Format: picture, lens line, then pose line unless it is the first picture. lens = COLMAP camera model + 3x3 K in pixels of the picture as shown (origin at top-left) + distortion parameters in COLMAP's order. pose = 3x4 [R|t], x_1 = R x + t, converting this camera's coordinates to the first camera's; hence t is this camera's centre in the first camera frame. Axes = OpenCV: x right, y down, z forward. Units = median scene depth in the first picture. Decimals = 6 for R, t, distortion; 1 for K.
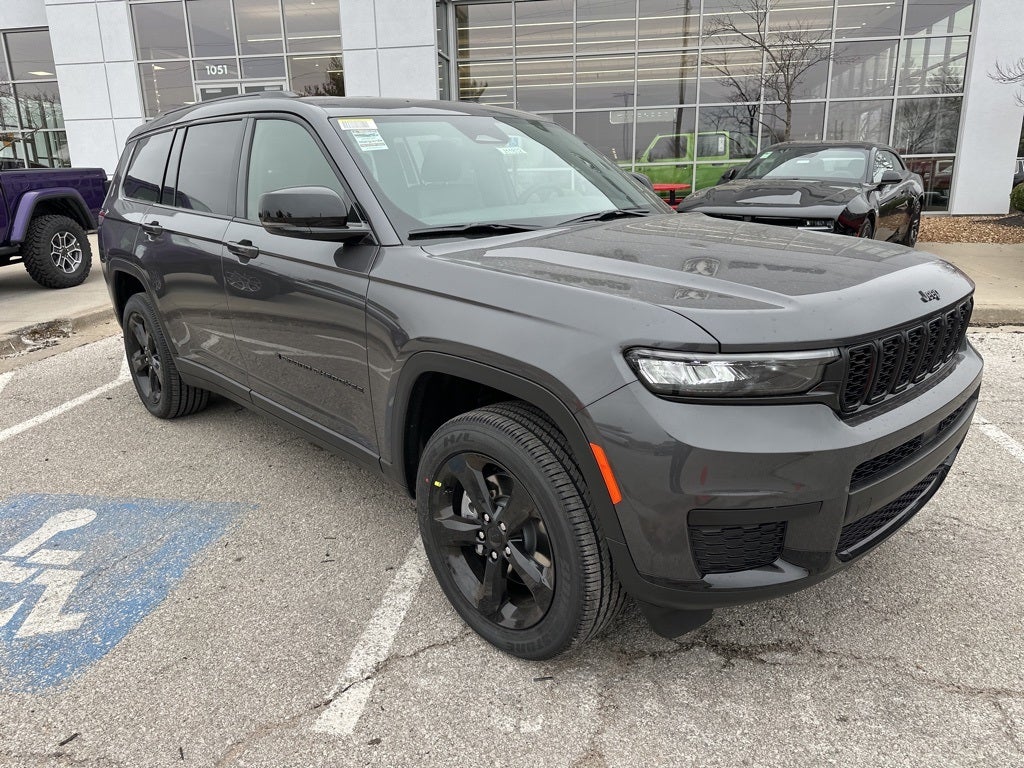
lens RADIAL K [[724.2, 0, 511.7], [0, 724.2, 384.6], [0, 0, 1]] dist [0.018633, -0.019953]
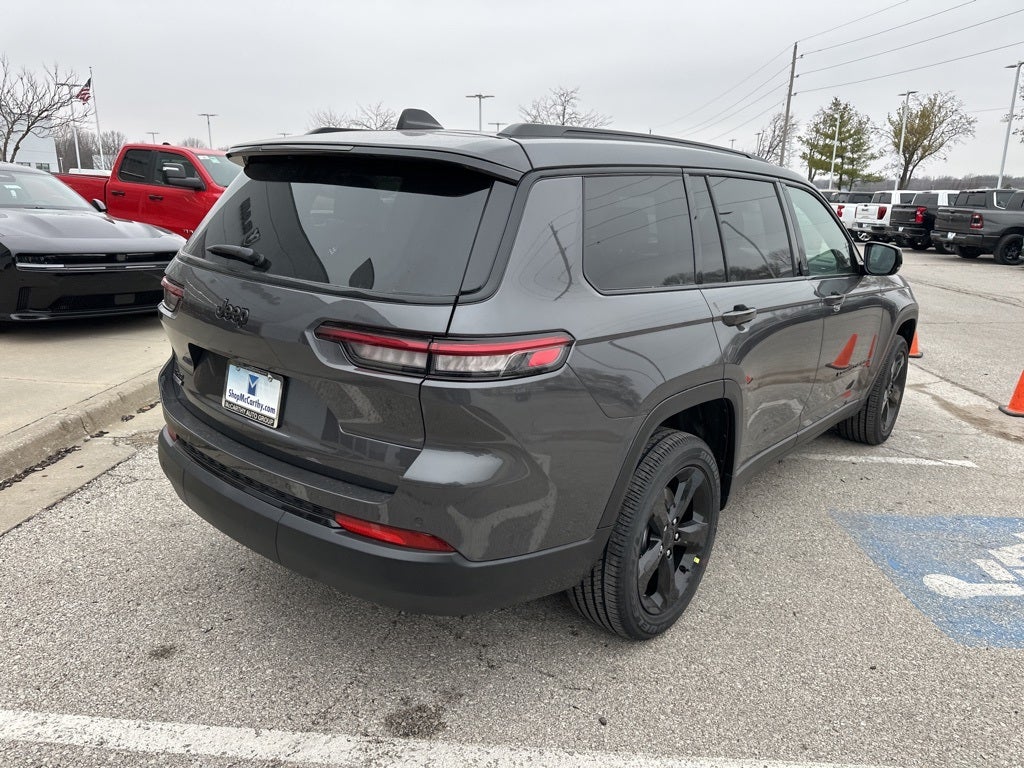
lens RADIAL K [[718.8, 0, 512.3], [0, 718.8, 384.9], [0, 0, 1]] dist [0.036916, -0.038887]
pose [[-0.117892, -0.240932, 0.963355, -1.666445], [0.249041, 0.931943, 0.263553, -0.561915], [-0.961291, 0.270986, -0.049867, 1.810915]]
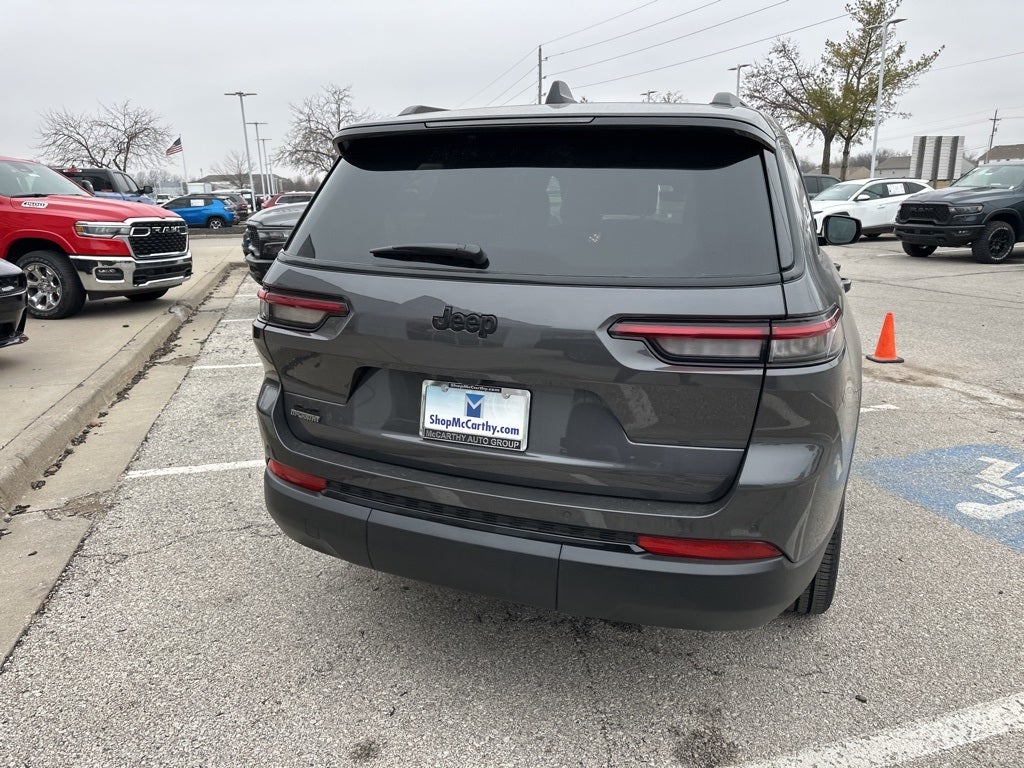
lens RADIAL K [[719.9, 0, 511.0], [0, 719.9, 381.3], [0, 0, 1]] dist [0.032377, -0.034849]
pose [[-0.426569, -0.203337, 0.881302, -1.455317], [0.267833, 0.902300, 0.337818, -0.663174], [-0.863889, 0.380144, -0.330433, 2.244639]]
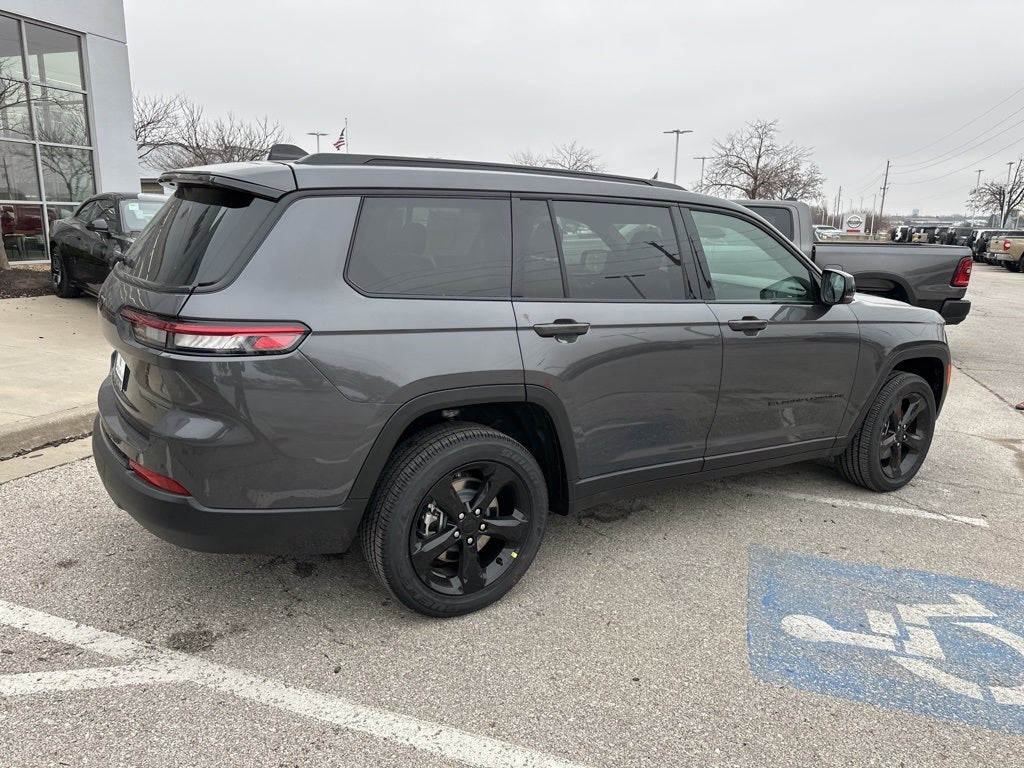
lens RADIAL K [[717.9, 0, 511.1], [0, 717.9, 378.3], [0, 0, 1]] dist [0.041757, -0.045392]
pose [[0.174559, -0.185803, 0.966957, -1.771044], [0.237684, 0.960945, 0.141740, -0.404275], [-0.955529, 0.205088, 0.211904, 1.287888]]
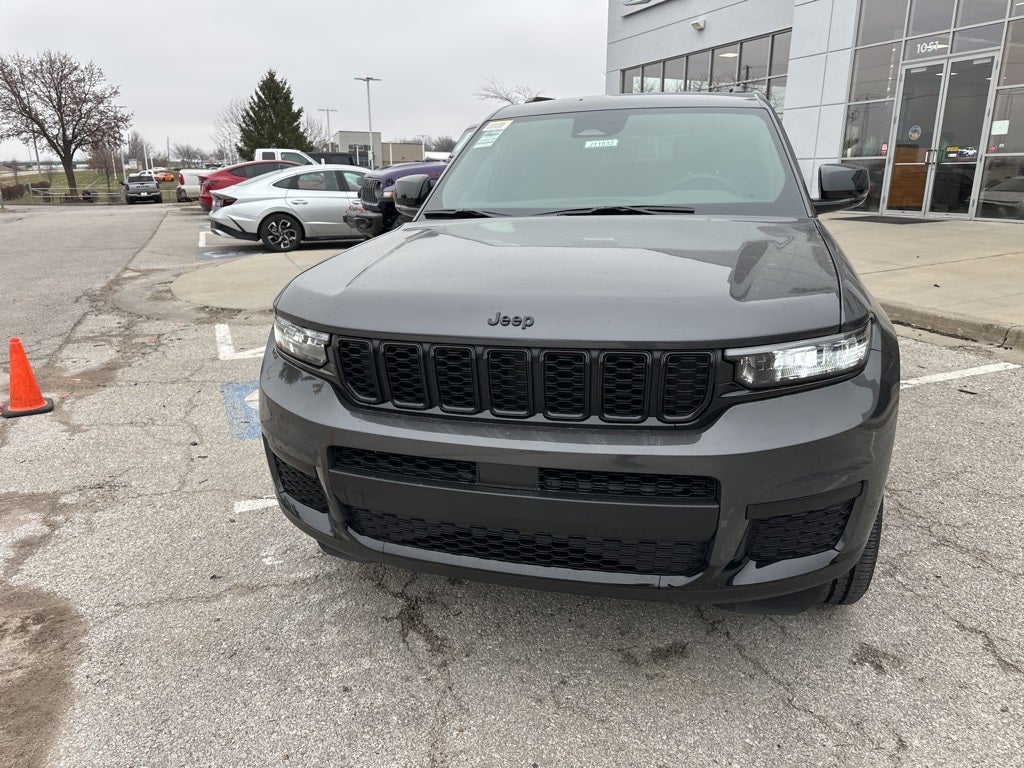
lens RADIAL K [[722.8, 0, 506.6], [0, 722.8, 378.6], [0, 0, 1]] dist [0.034238, -0.041659]
pose [[0.519739, 0.250867, -0.816662, 0.961779], [-0.237903, 0.960603, 0.143677, -0.132537], [0.820533, 0.119612, 0.558945, 0.394311]]
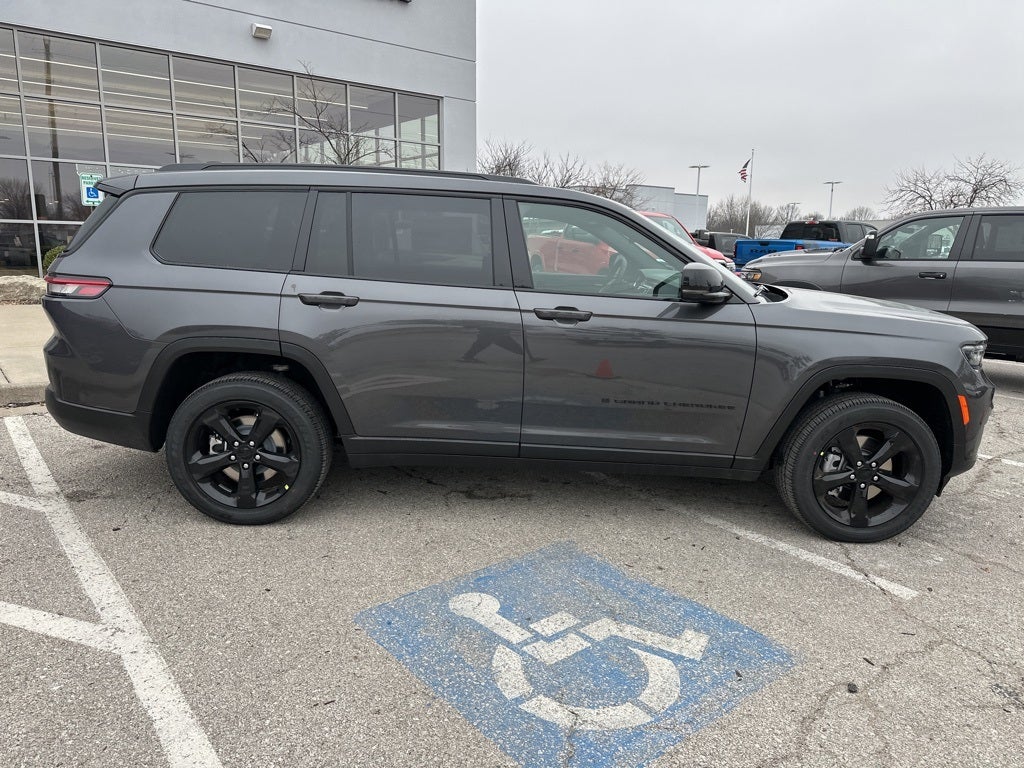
lens RADIAL K [[717.9, 0, 511.1], [0, 717.9, 378.3], [0, 0, 1]] dist [0.041757, -0.045392]
pose [[0.668287, -0.102579, 0.736797, -1.435532], [0.167969, 0.985676, -0.015123, -0.093898], [-0.724692, 0.133865, 0.675945, 0.351555]]
